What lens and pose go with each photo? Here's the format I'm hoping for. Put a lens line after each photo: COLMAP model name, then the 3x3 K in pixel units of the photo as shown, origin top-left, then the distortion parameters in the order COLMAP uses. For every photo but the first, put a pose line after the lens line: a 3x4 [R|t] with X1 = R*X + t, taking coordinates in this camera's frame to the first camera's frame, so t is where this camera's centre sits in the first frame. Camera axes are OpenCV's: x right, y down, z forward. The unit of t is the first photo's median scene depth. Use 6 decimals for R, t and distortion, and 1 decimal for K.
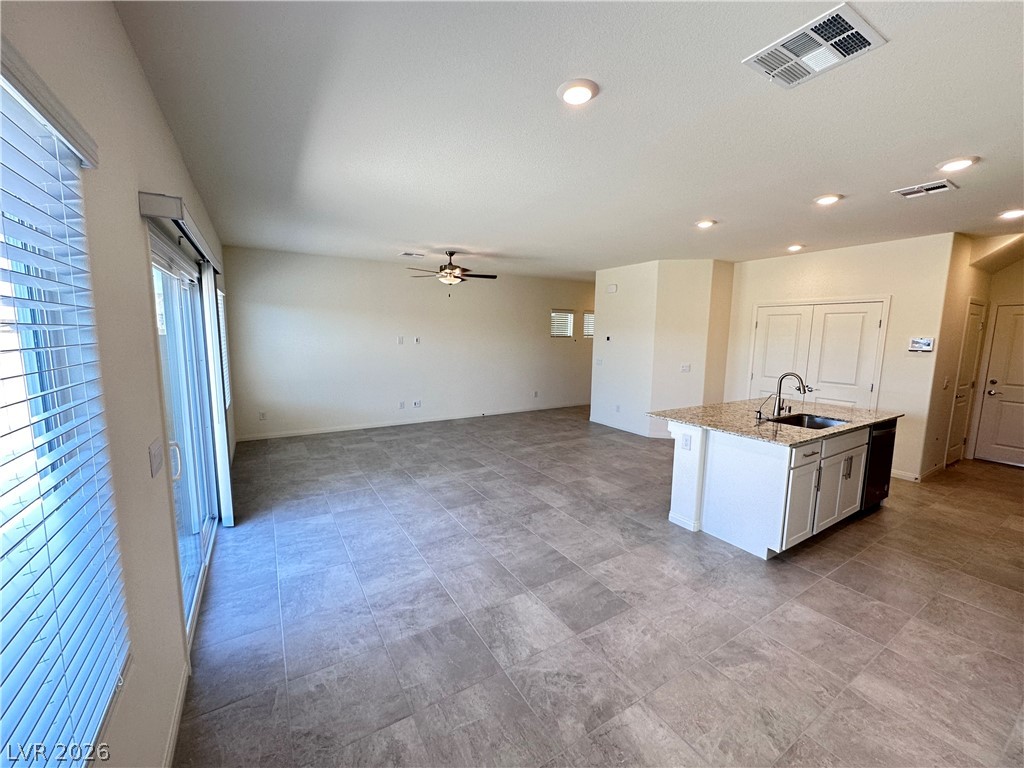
lens RADIAL K [[411.2, 0, 513.1], [0, 411.2, 384.8], [0, 0, 1]] dist [-0.001344, 0.000033]
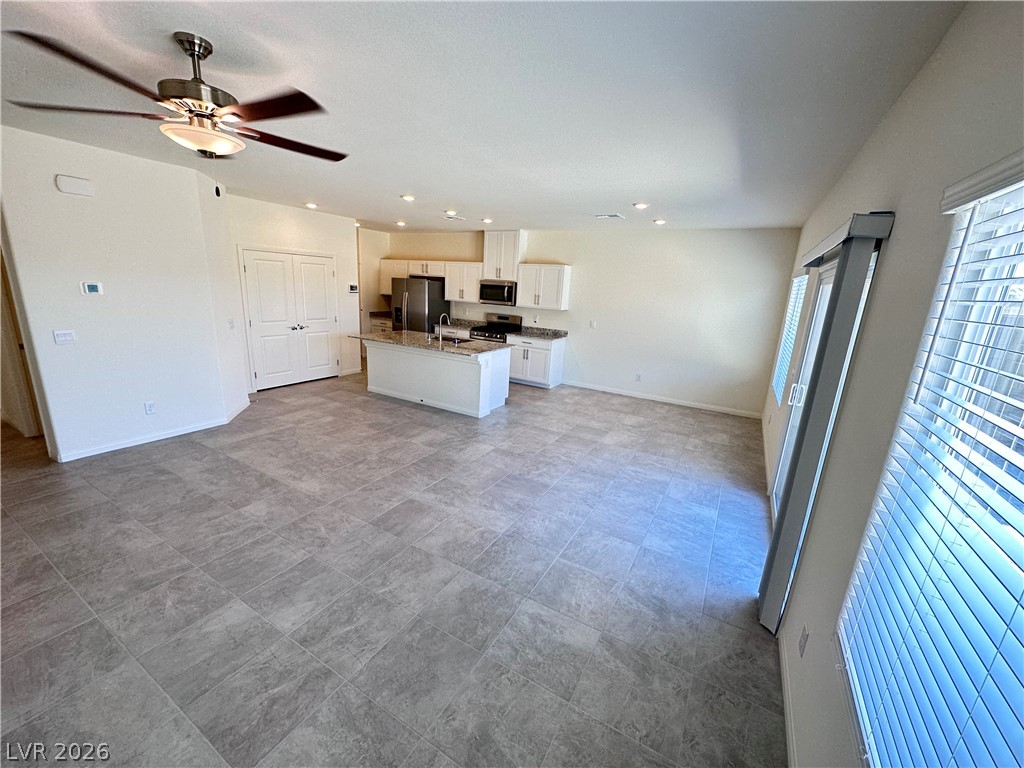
lens RADIAL K [[411.2, 0, 512.5], [0, 411.2, 385.4], [0, 0, 1]] dist [-0.001344, 0.000033]
pose [[-0.479022, -0.250793, 0.841214, -0.761171], [0.048434, 0.949306, 0.310600, -0.207955], [-0.876466, 0.189527, -0.442592, 1.255647]]
